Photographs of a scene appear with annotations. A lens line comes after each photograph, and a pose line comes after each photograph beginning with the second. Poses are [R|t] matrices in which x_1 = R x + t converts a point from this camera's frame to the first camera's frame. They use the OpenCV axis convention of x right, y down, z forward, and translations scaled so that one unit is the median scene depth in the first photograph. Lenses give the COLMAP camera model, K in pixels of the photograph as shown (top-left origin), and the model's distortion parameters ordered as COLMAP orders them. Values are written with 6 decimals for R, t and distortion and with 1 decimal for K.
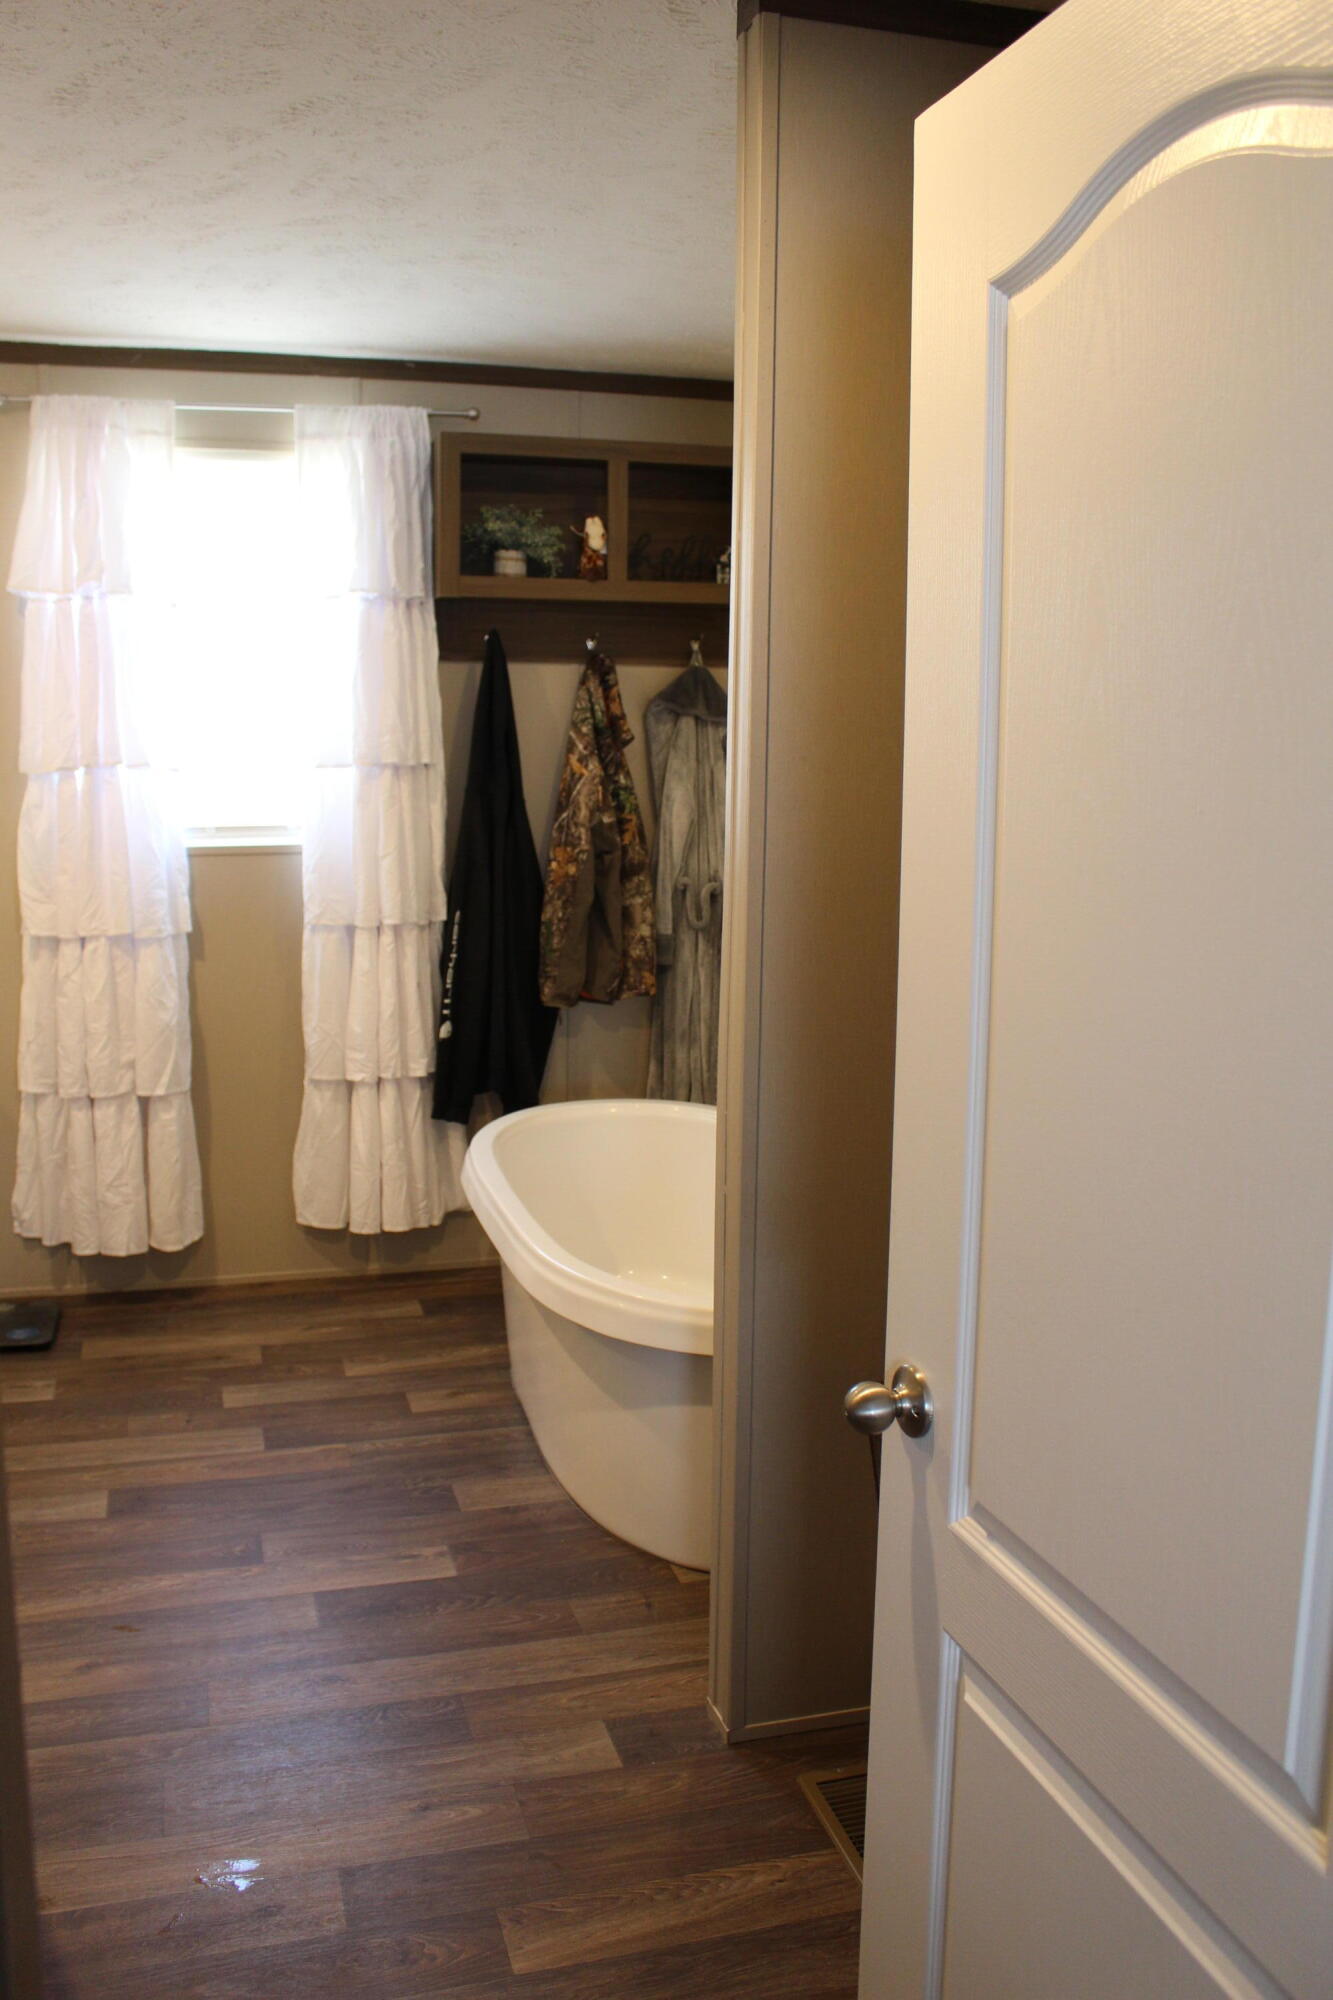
lens RADIAL K [[1818.7, 0, 666.5], [0, 1818.7, 1000.0], [0, 0, 1]] dist [-0.007996, -0.010486]
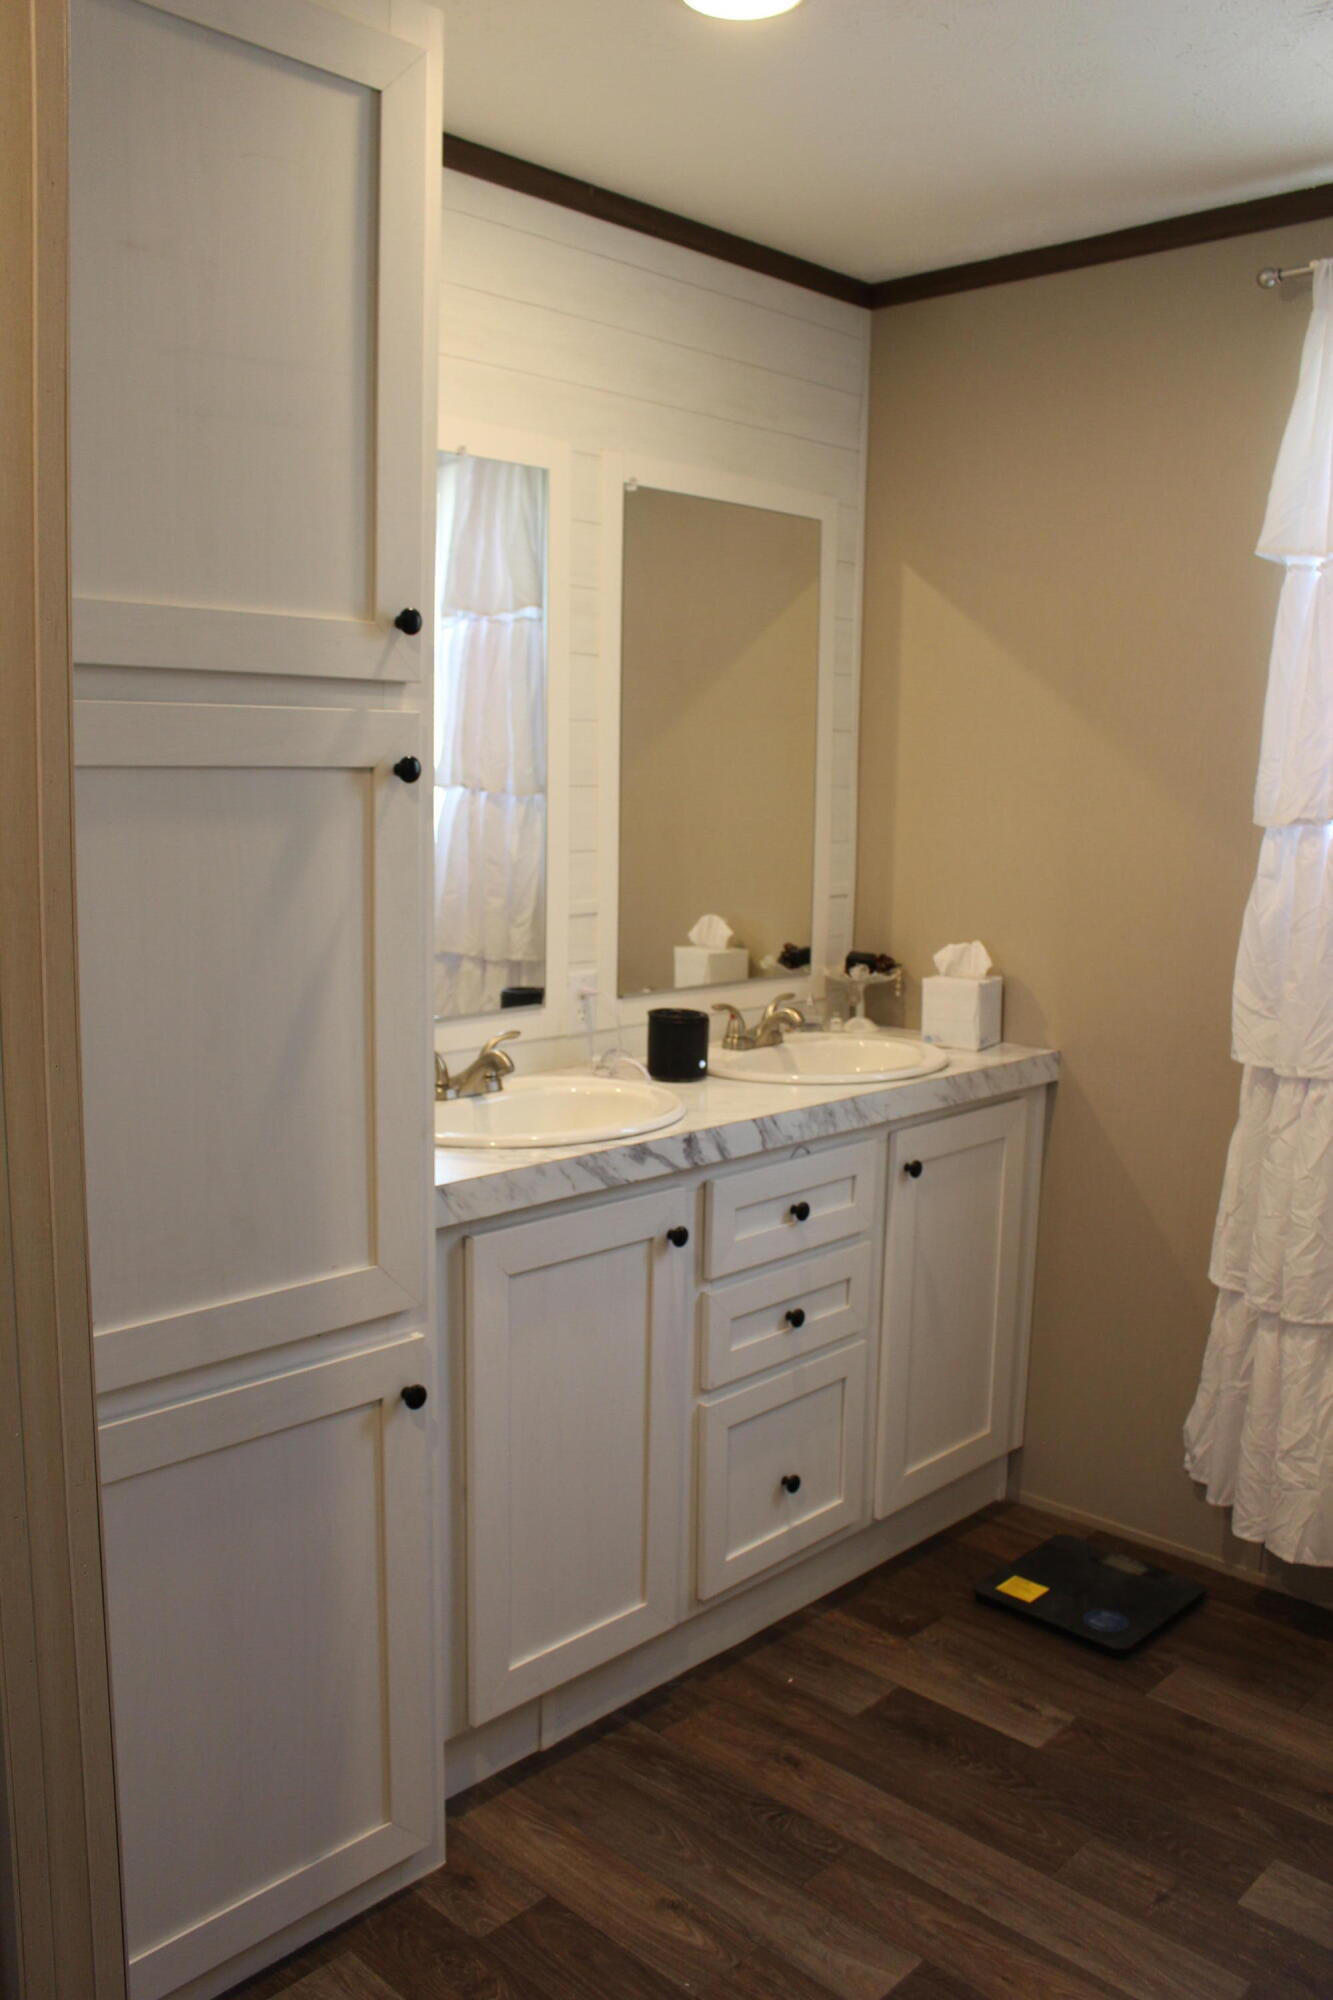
lens RADIAL K [[1666.2, 0, 666.5], [0, 1666.2, 1000.0], [0, 0, 1]] dist [-0.163463, 0.142296]
pose [[0.487189, 0.127355, -0.863960, 0.071299], [-0.137932, 0.988113, 0.067876, -0.070908], [0.862335, 0.086100, 0.498965, 0.509818]]
